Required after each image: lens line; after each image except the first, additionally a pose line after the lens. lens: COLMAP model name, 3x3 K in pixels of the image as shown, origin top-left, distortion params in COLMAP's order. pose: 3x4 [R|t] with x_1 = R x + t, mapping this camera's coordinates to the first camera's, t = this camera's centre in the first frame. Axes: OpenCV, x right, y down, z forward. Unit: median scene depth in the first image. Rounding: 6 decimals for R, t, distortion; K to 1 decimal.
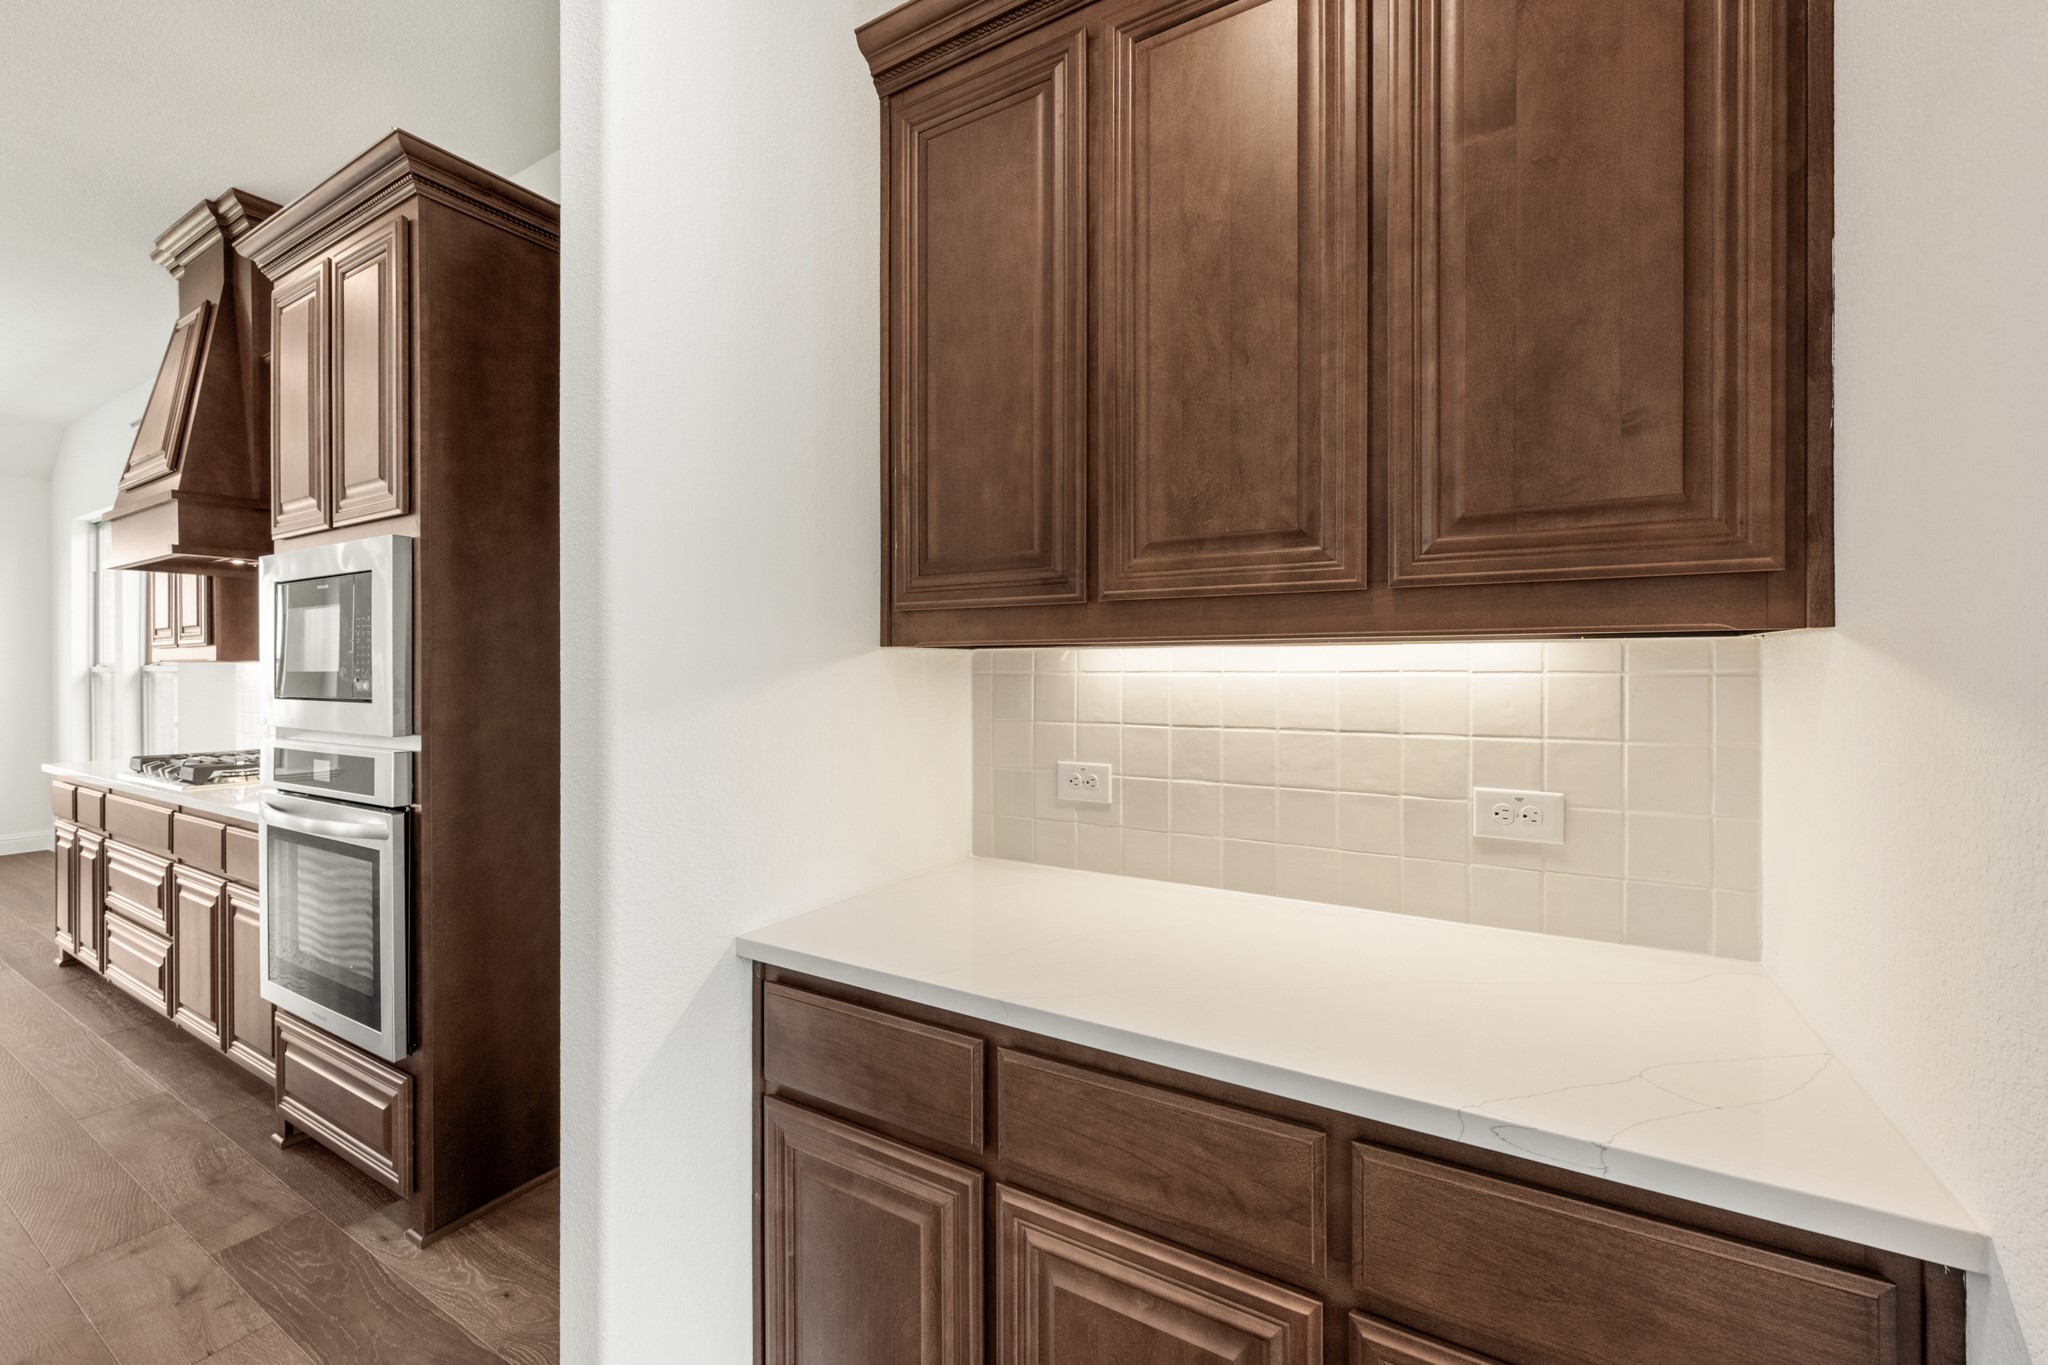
lens RADIAL K [[821.6, 0, 1021.6], [0, 821.6, 675.4], [0, 0, 1]] dist [-0.001216, -0.000162]
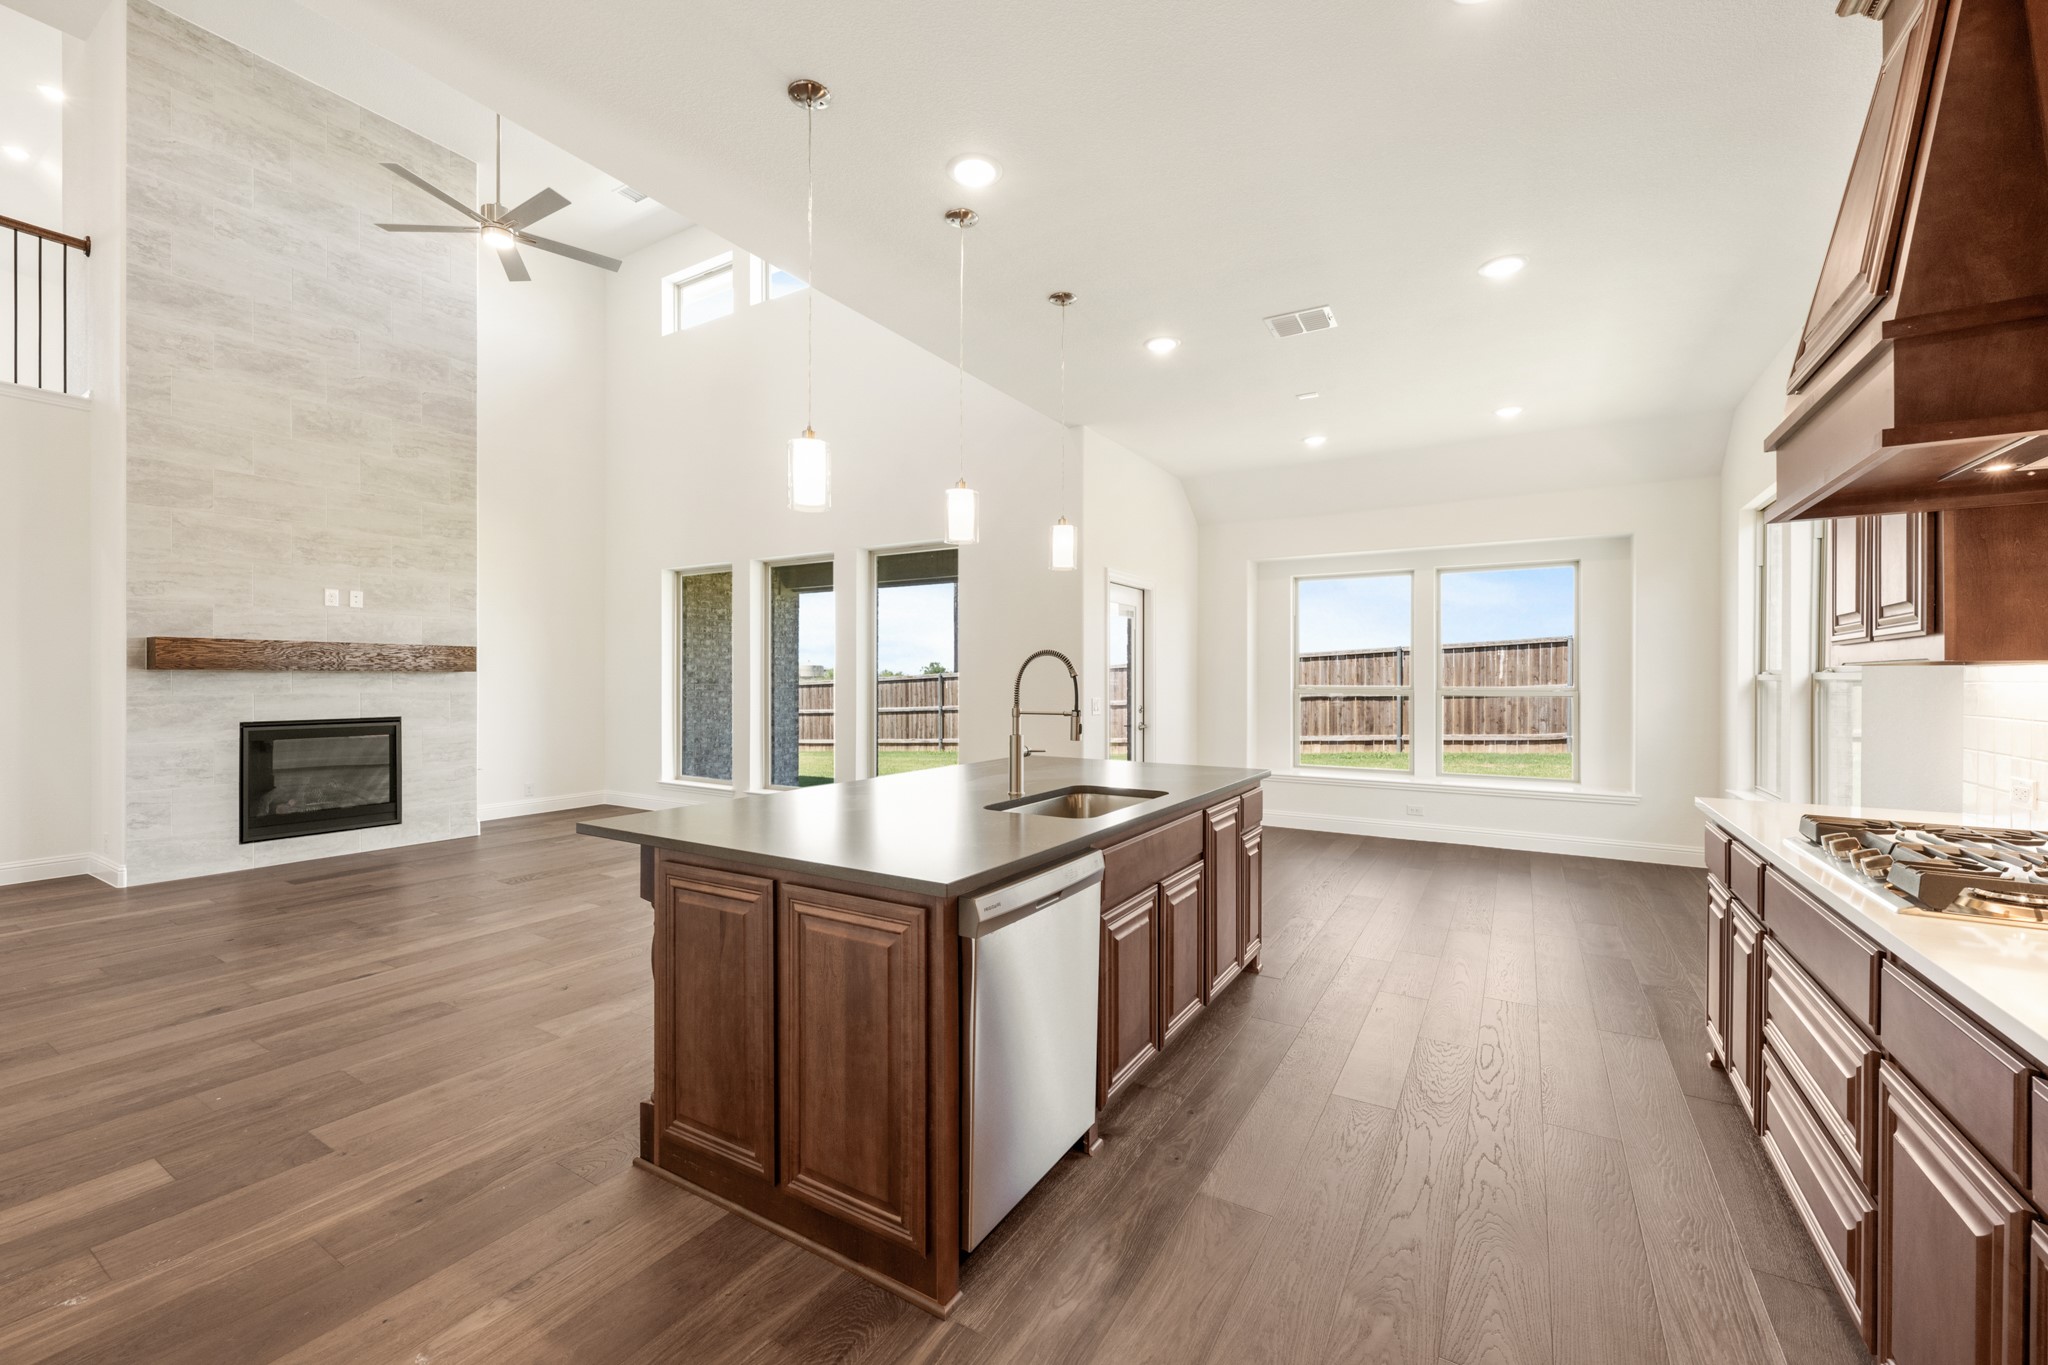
lens RADIAL K [[821.6, 0, 1021.6], [0, 821.6, 675.4], [0, 0, 1]] dist [-0.001216, -0.000162]
pose [[-0.012850, -0.002202, -0.999915, -0.418377], [-0.008537, 0.999961, -0.002092, -0.001666], [0.999881, 0.008509, -0.012868, 0.381488]]
